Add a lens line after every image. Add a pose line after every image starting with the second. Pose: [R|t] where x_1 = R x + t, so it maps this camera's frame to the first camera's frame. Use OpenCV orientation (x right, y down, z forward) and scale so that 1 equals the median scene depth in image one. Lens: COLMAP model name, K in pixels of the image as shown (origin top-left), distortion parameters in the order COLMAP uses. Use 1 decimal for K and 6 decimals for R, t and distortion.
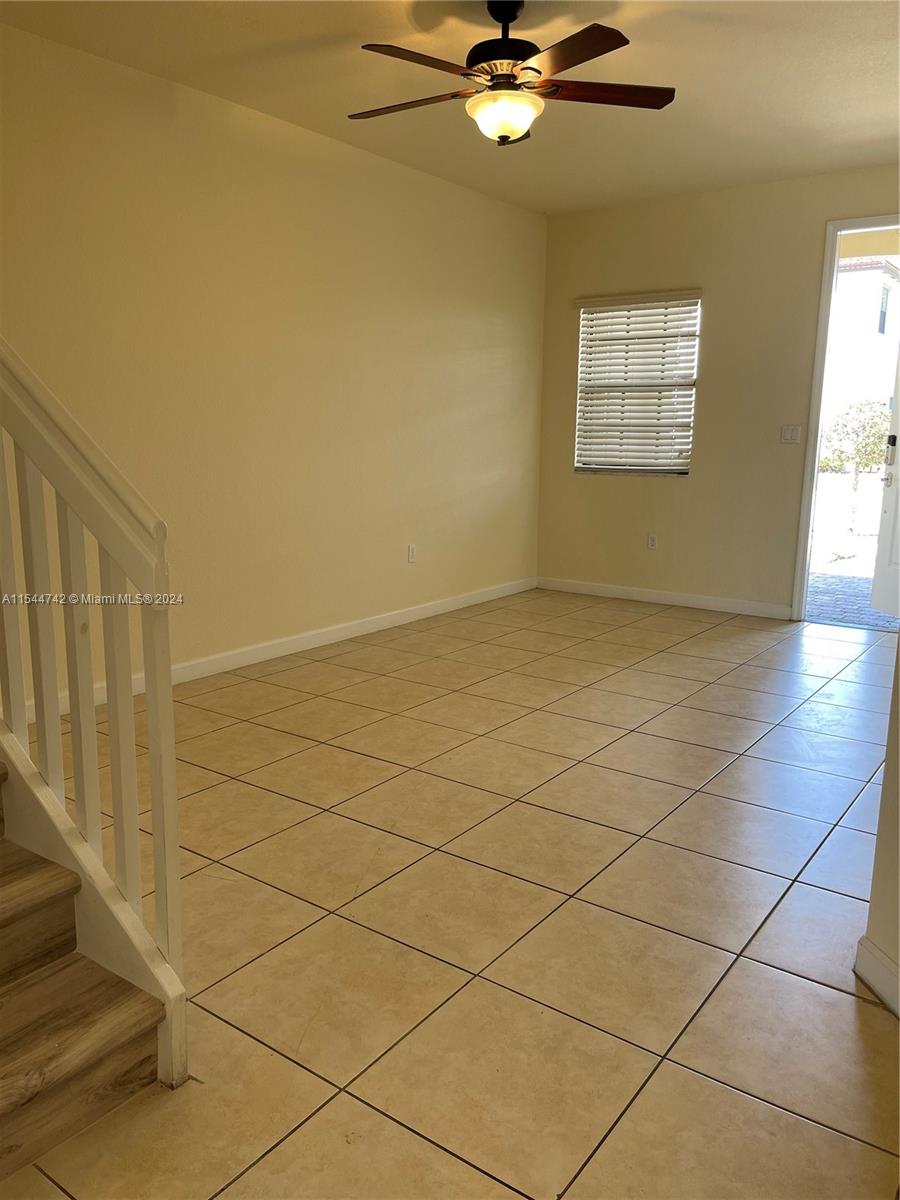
lens RADIAL K [[913.8, 0, 444.8], [0, 913.8, 602.3], [0, 0, 1]] dist [0.036945, -0.028202]
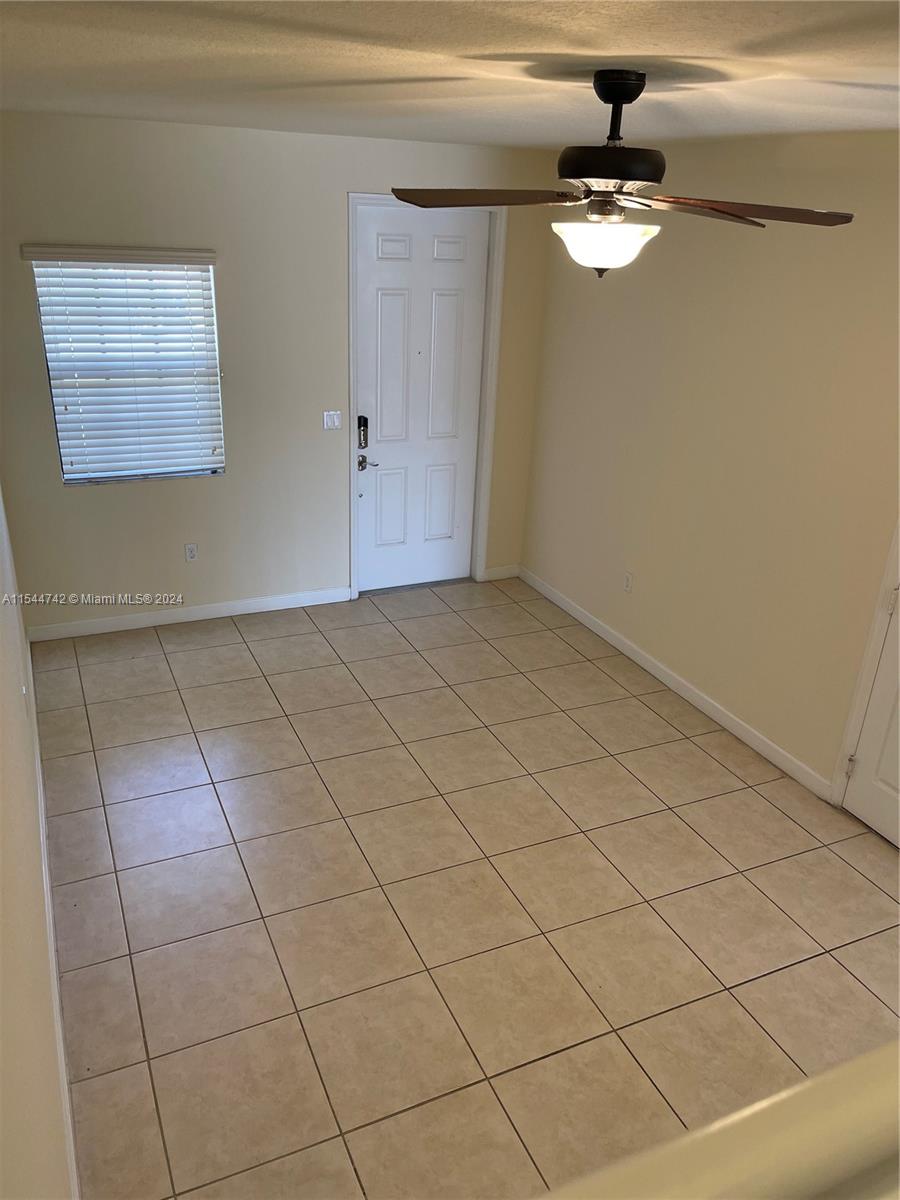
lens RADIAL K [[913.8, 0, 450.6], [0, 913.8, 595.1], [0, 0, 1]] dist [0.036945, -0.028202]
pose [[0.485652, -0.333479, 0.808043, -0.412132], [0.134671, 0.941881, 0.307774, -0.301746], [-0.863717, -0.040651, 0.502336, 0.430845]]
